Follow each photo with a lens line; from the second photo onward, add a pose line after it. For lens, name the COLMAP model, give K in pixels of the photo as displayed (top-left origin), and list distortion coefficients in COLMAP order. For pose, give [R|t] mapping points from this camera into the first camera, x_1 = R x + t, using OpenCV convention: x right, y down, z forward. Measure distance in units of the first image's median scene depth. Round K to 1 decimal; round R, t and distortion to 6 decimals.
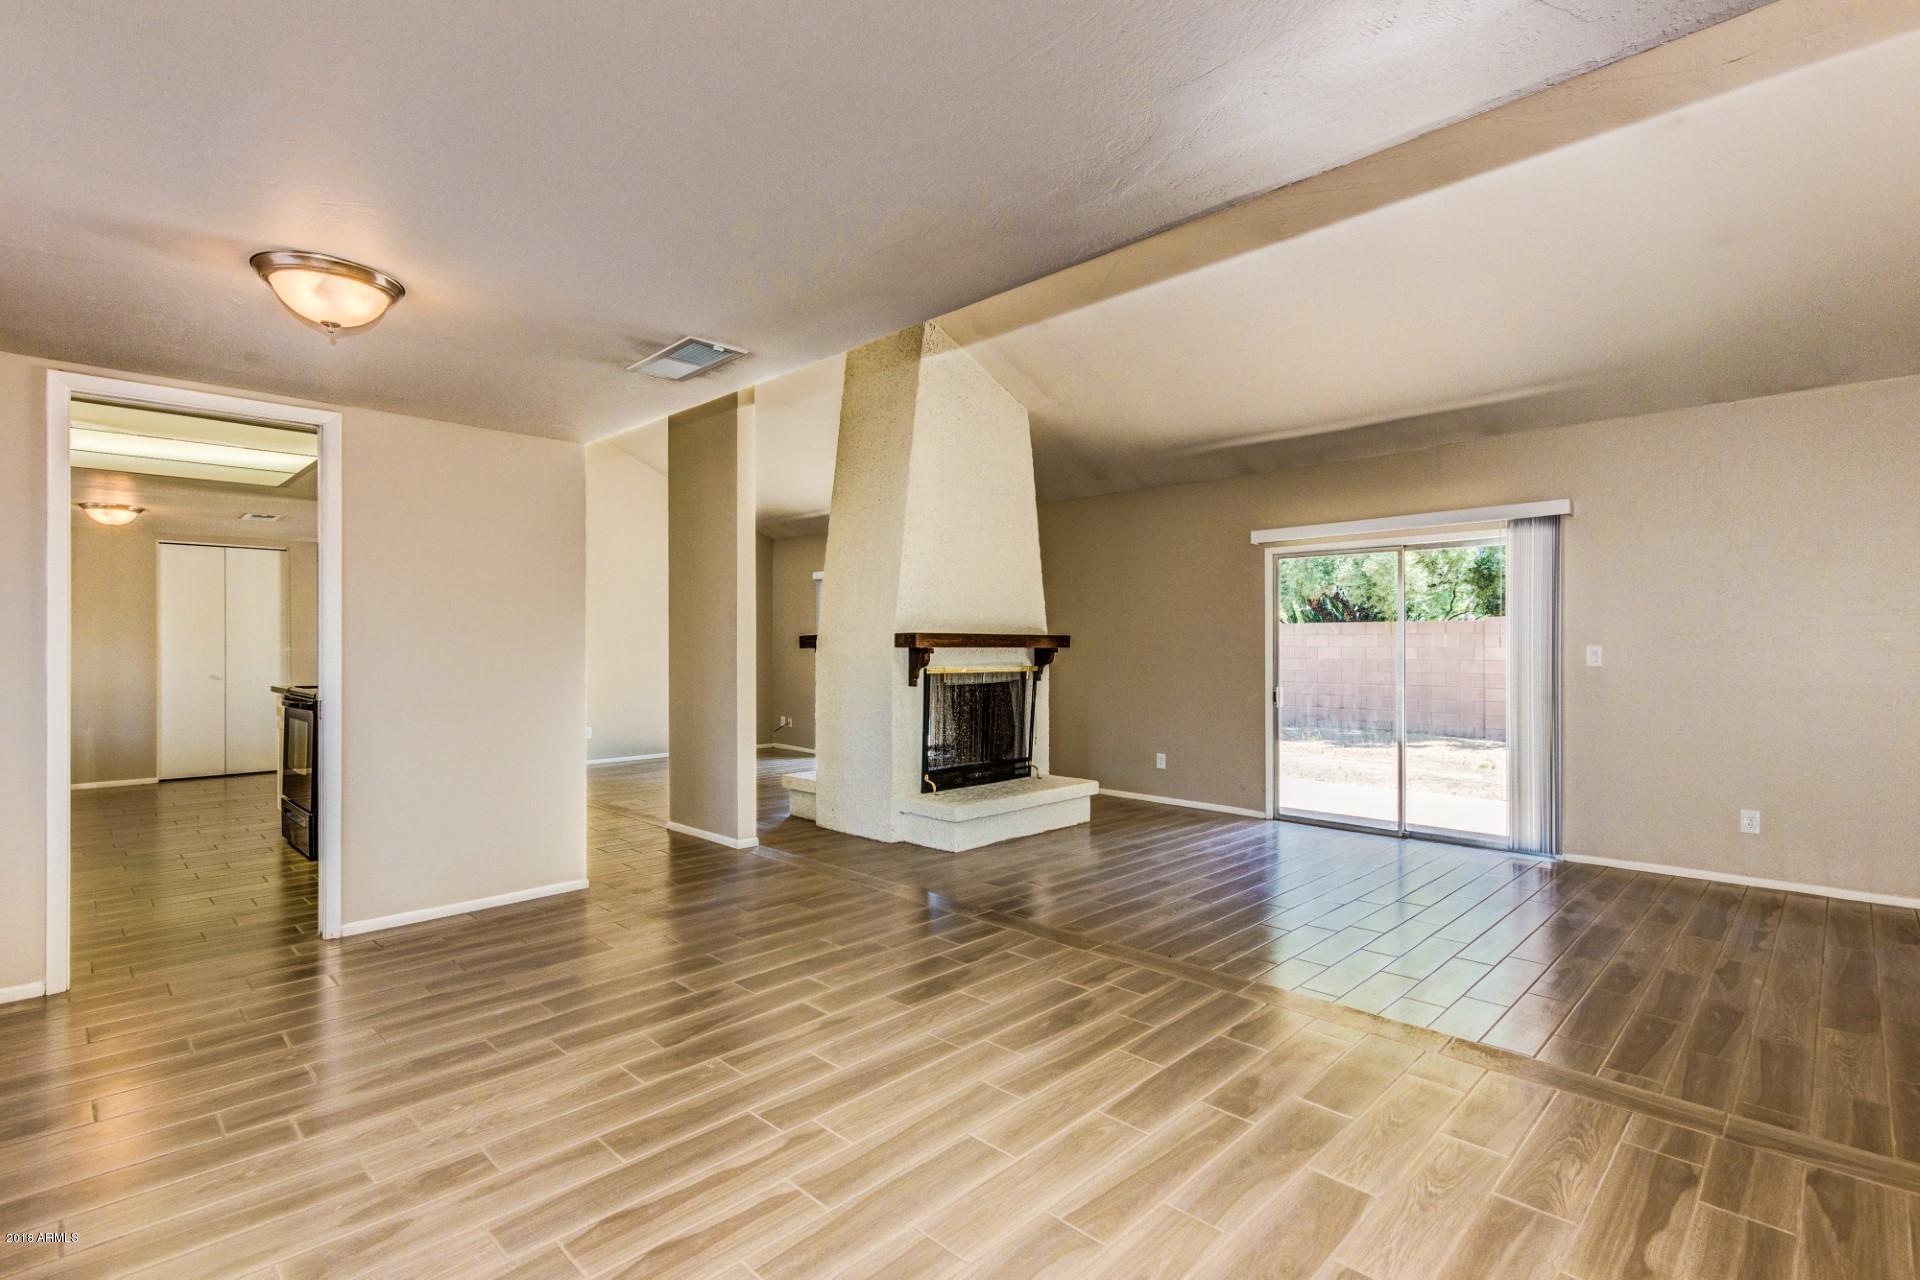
lens RADIAL K [[895.2, 0, 944.7], [0, 895.2, 645.6], [0, 0, 1]] dist [0.011497, -0.000281]
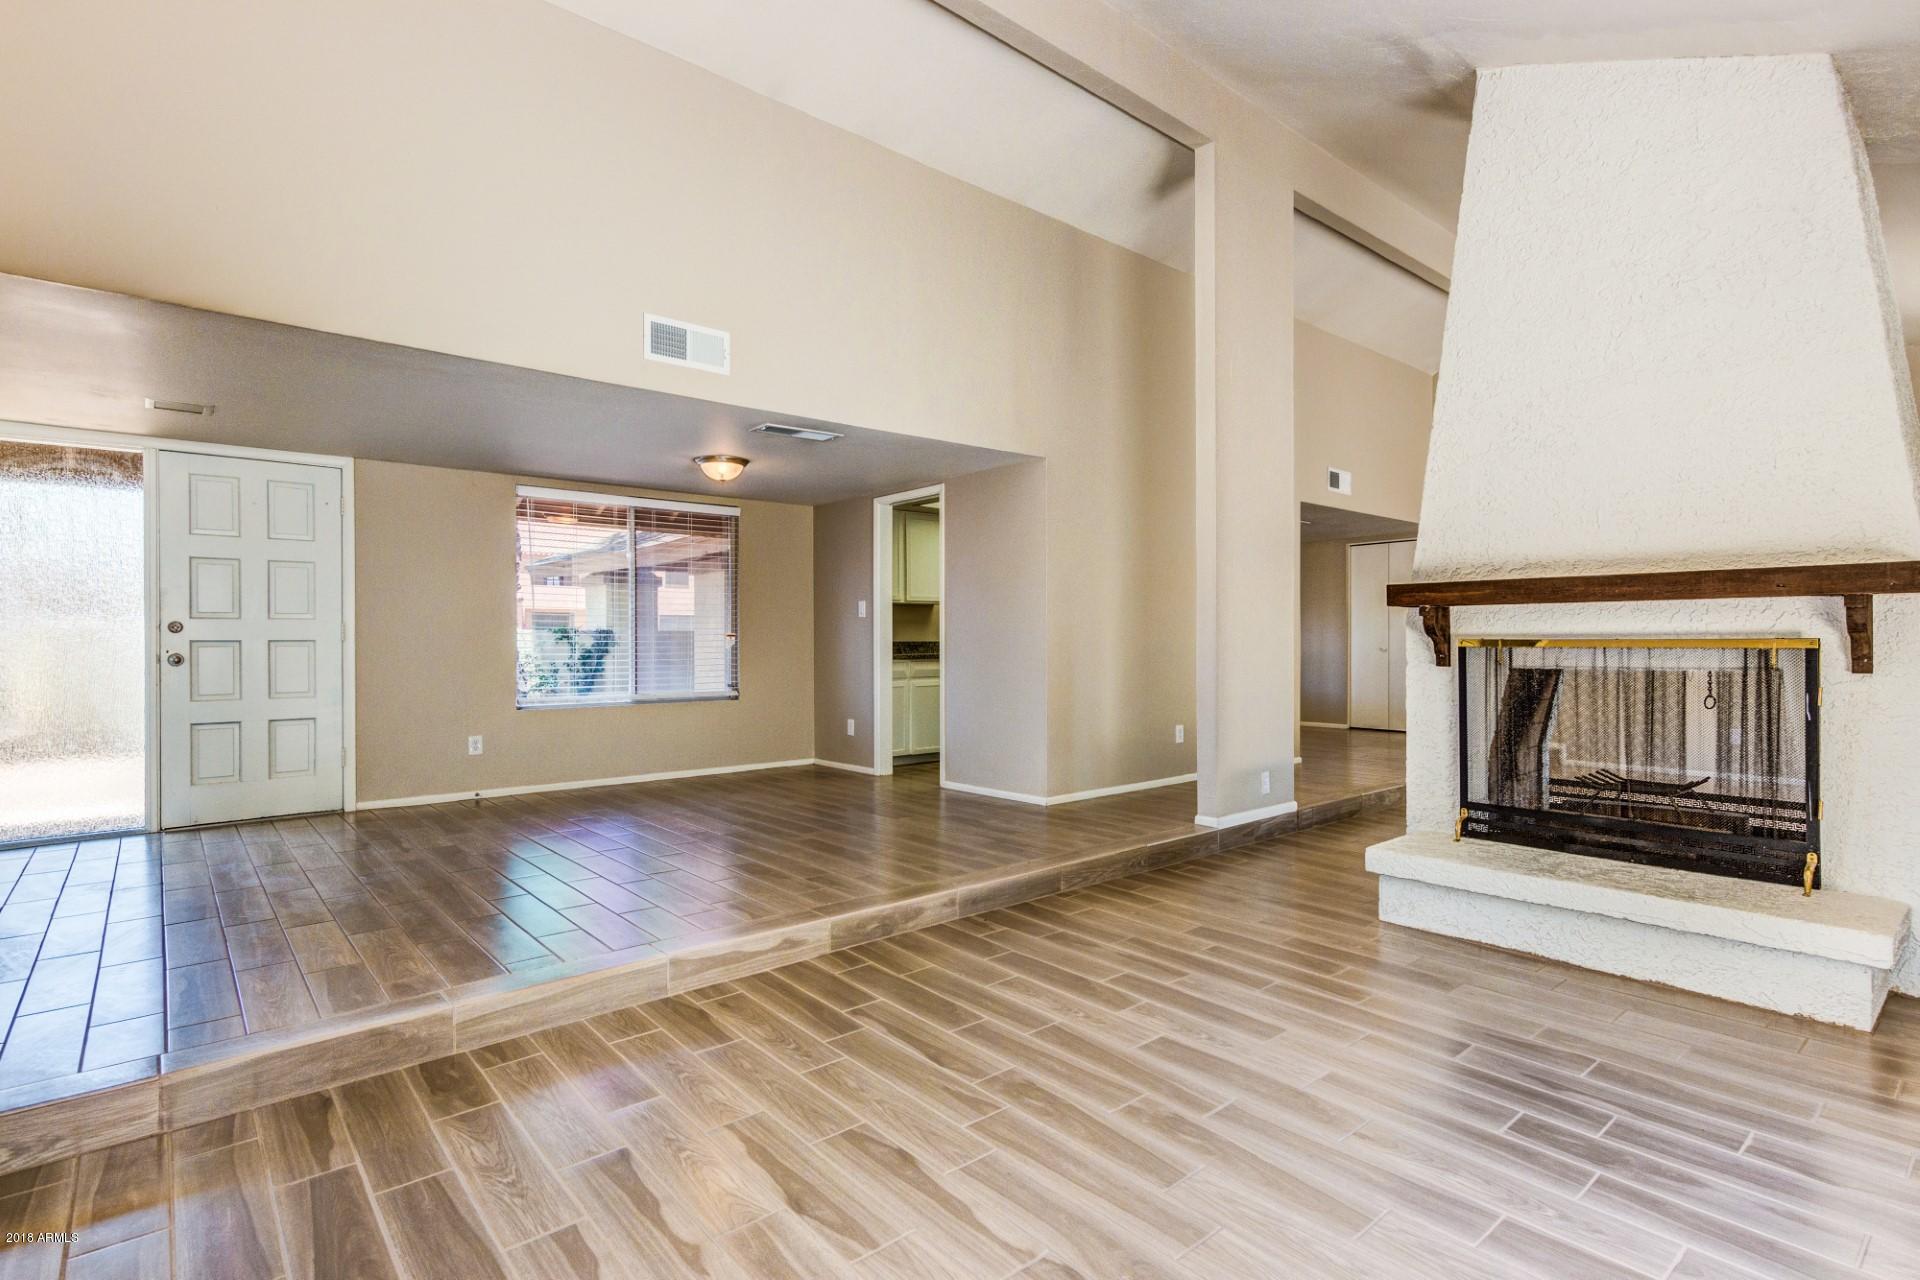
lens RADIAL K [[895.2, 0, 944.0], [0, 895.2, 642.1], [0, 0, 1]] dist [0.011497, -0.000281]
pose [[-0.074088, 0.002858, -0.997248, 0.657671], [0.010409, 0.999944, 0.002092, 0.023302], [0.997197, -0.010225, -0.074113, 0.703833]]
